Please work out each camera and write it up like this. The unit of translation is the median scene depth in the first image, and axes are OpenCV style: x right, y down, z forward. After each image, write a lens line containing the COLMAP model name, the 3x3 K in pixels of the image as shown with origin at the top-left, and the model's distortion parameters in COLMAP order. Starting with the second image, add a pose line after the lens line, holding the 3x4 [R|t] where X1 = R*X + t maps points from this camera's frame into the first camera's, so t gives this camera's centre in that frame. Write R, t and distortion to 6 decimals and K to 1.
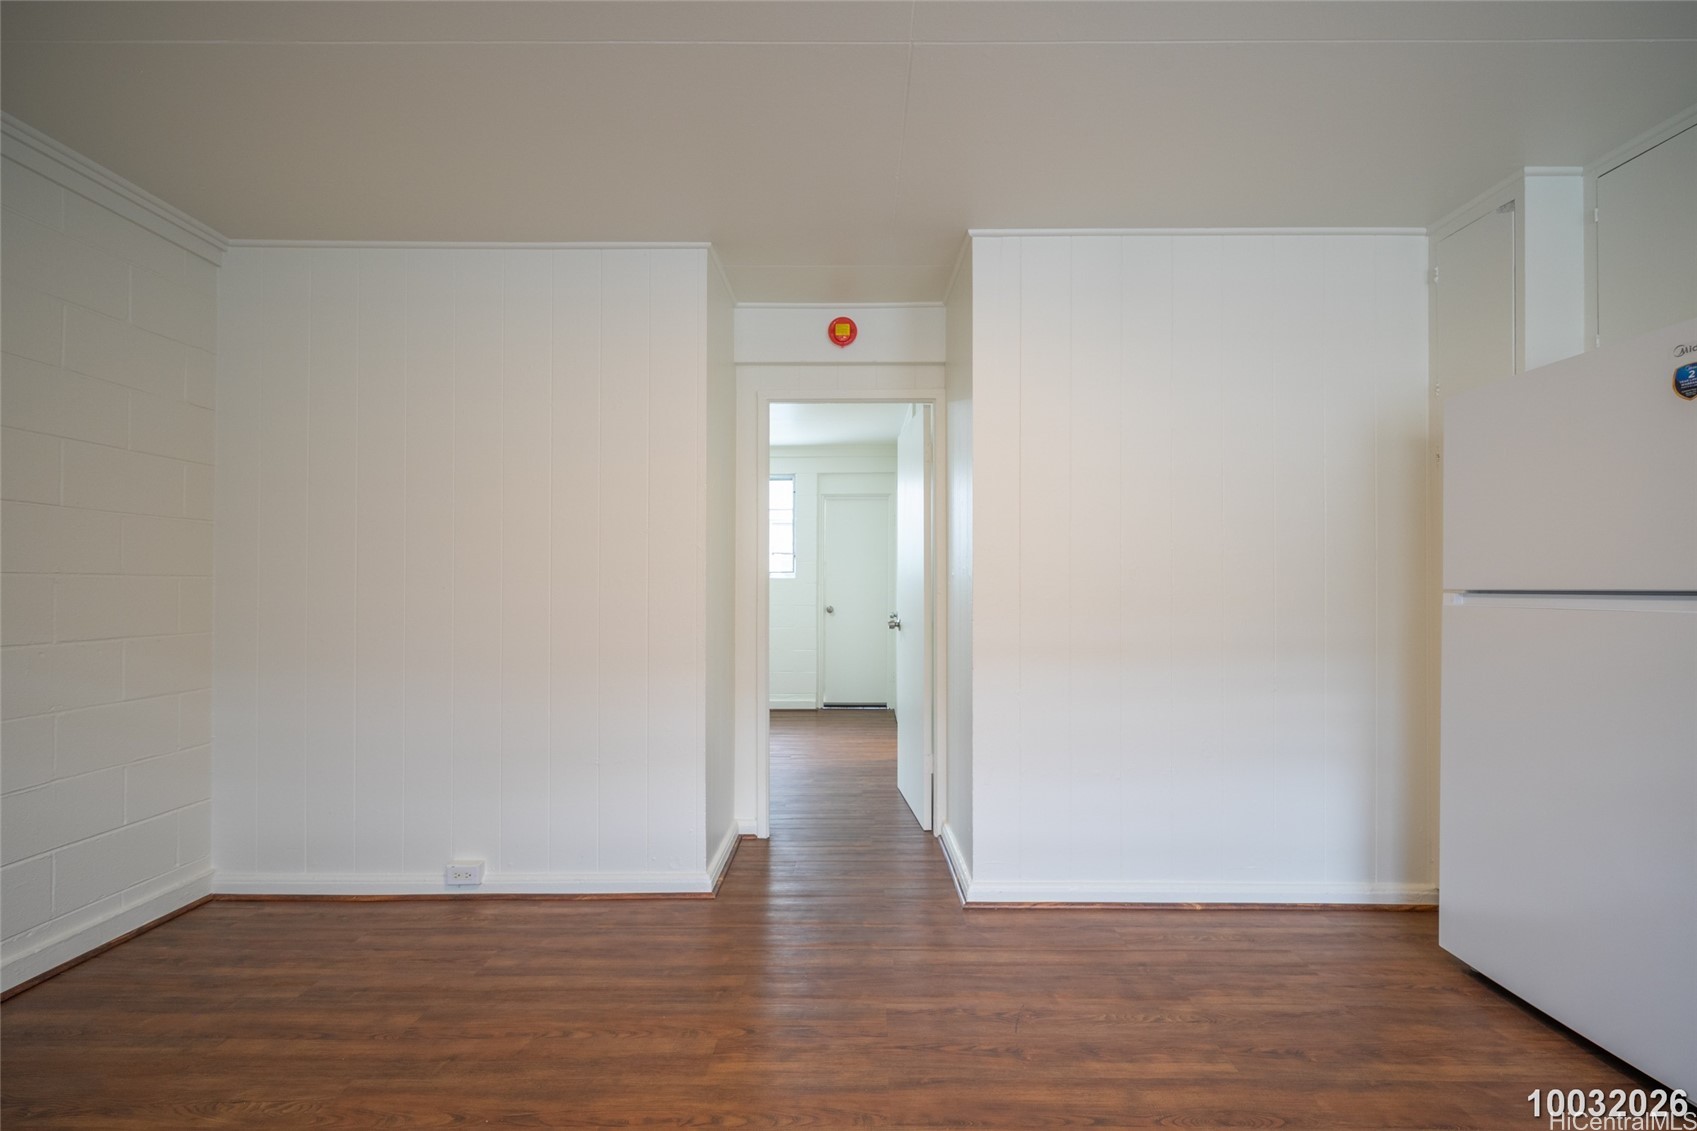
lens RADIAL K [[762.4, 0, 875.8], [0, 762.4, 590.5], [0, 0, 1]] dist [0.001007, 0.000148]
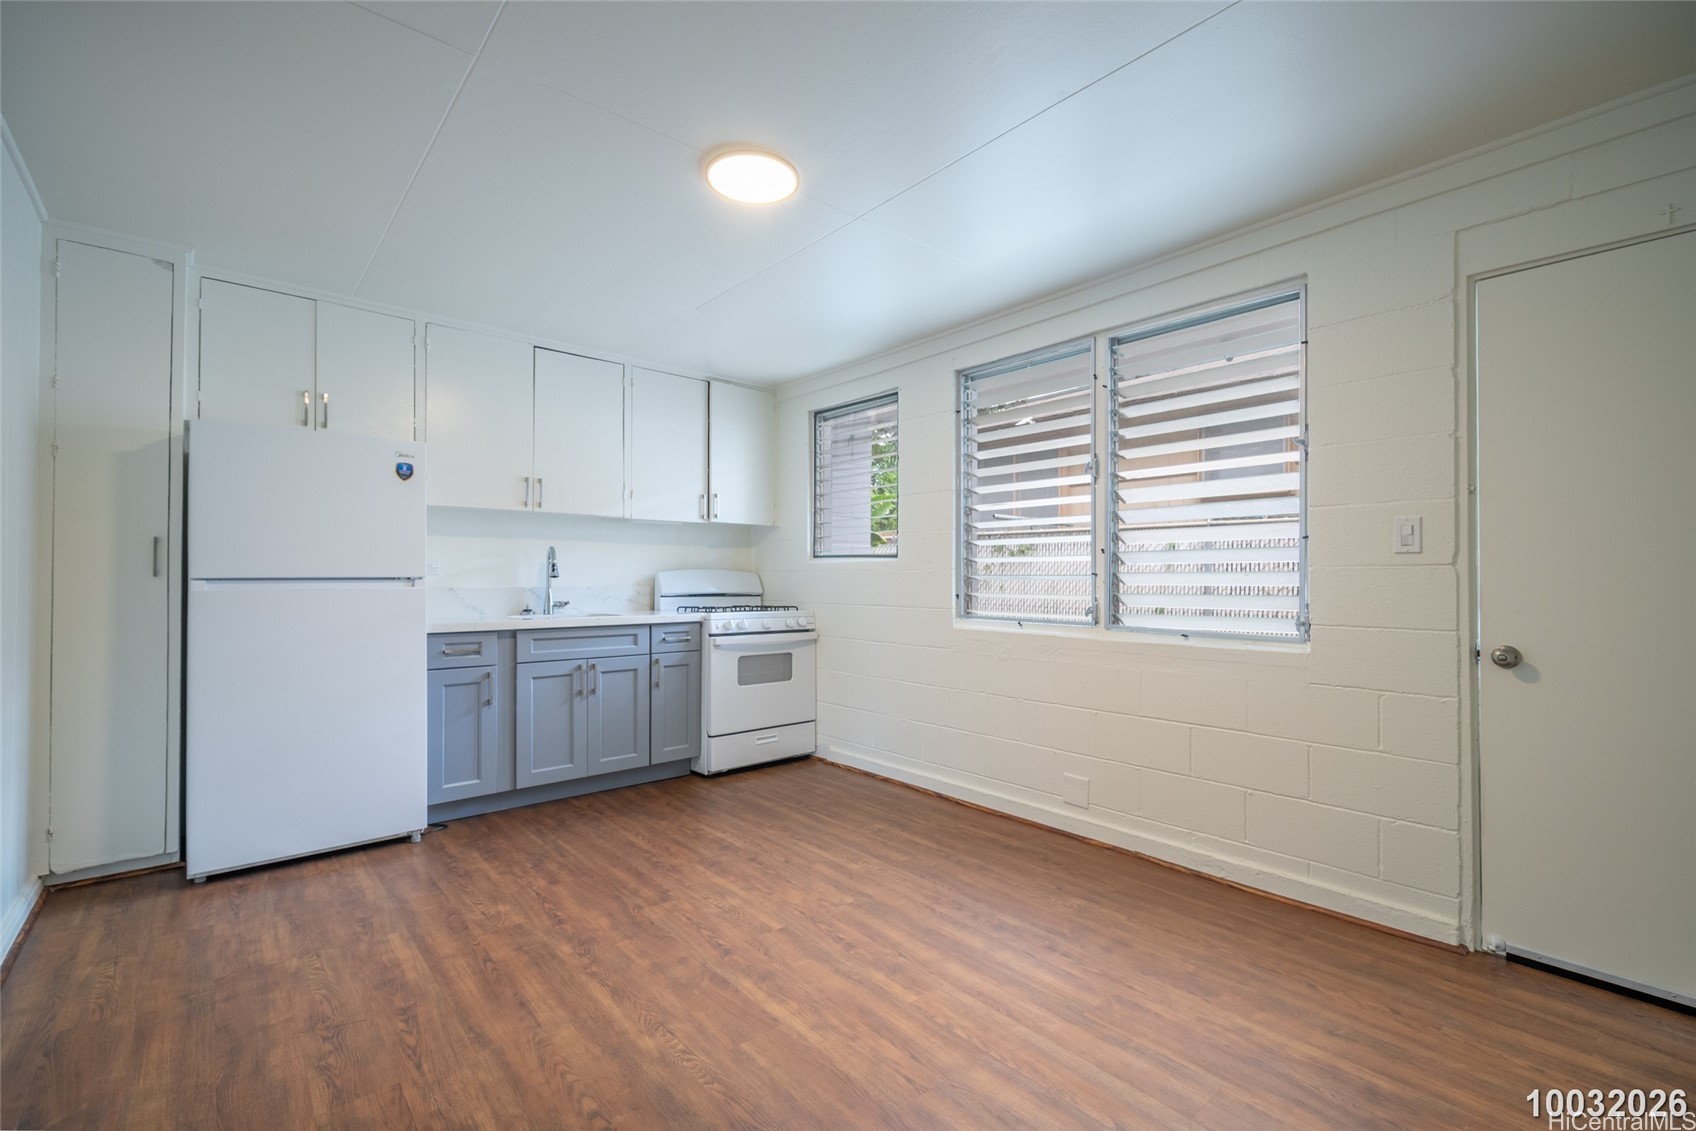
lens RADIAL K [[698.4, 0, 861.3], [0, 698.4, 569.7], [0, 0, 1]] dist [0.001378, 0.000073]
pose [[-0.647167, 0.005791, 0.762327, -0.785736], [0.008208, 0.999966, -0.000628, 0.000810], [-0.762304, 0.005850, -0.647192, 0.925163]]
